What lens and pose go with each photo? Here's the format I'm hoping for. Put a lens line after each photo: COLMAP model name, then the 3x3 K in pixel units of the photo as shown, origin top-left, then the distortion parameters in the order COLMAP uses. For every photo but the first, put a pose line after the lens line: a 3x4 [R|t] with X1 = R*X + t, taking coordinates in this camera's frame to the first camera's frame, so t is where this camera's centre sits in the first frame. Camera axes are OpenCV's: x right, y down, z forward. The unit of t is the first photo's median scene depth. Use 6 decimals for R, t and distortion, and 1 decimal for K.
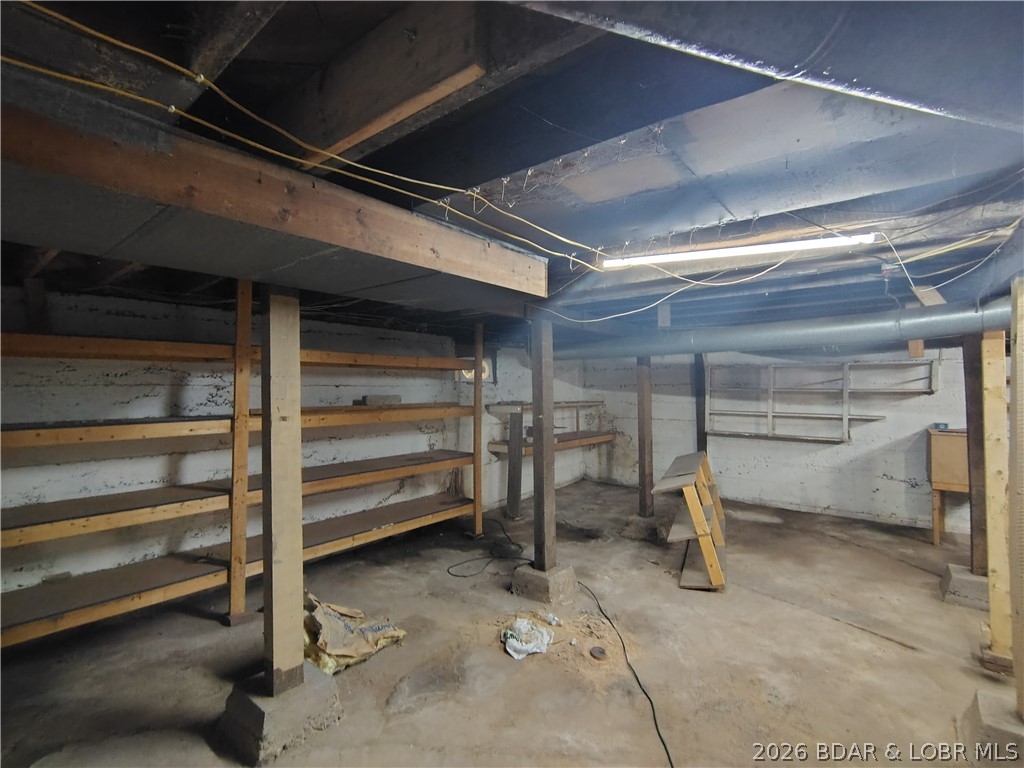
lens RADIAL K [[481.2, 0, 517.1], [0, 481.2, 384.1], [0, 0, 1]] dist [-0.008980, 0.006523]
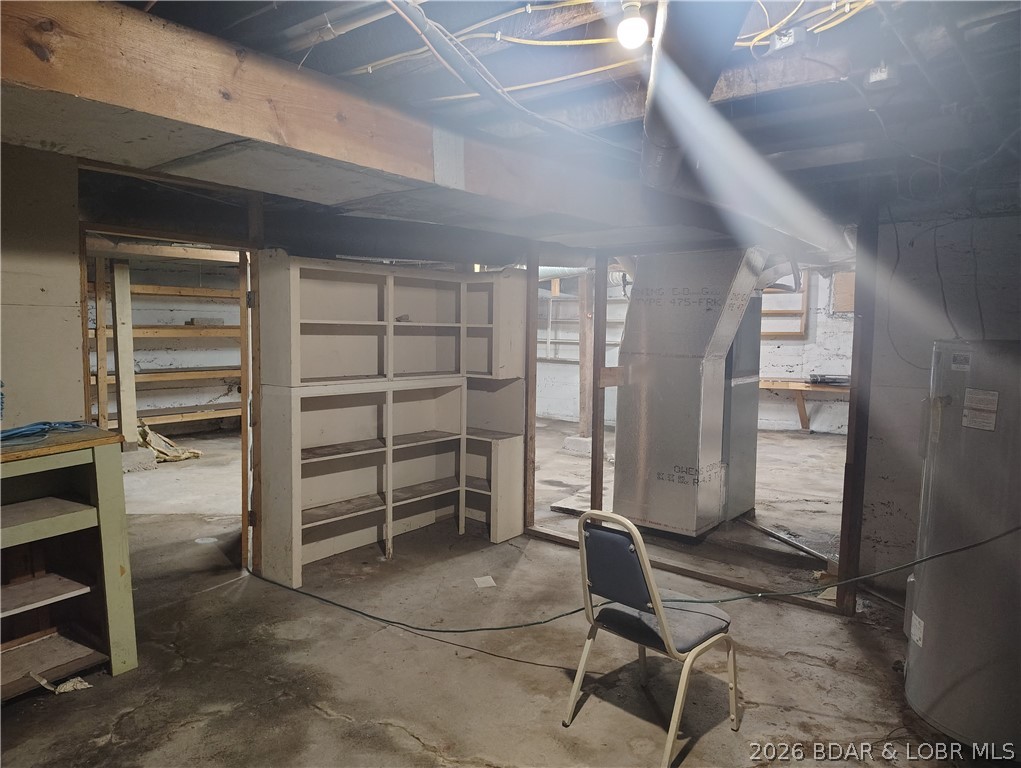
lens RADIAL K [[700.2, 0, 506.6], [0, 700.2, 384.8], [0, 0, 1]] dist [0.029858, -0.021494]
pose [[0.999837, 0.013977, 0.011447, 0.541258], [-0.015020, 0.995197, 0.096736, 0.006647], [-0.010040, -0.096893, 0.995244, -0.986605]]
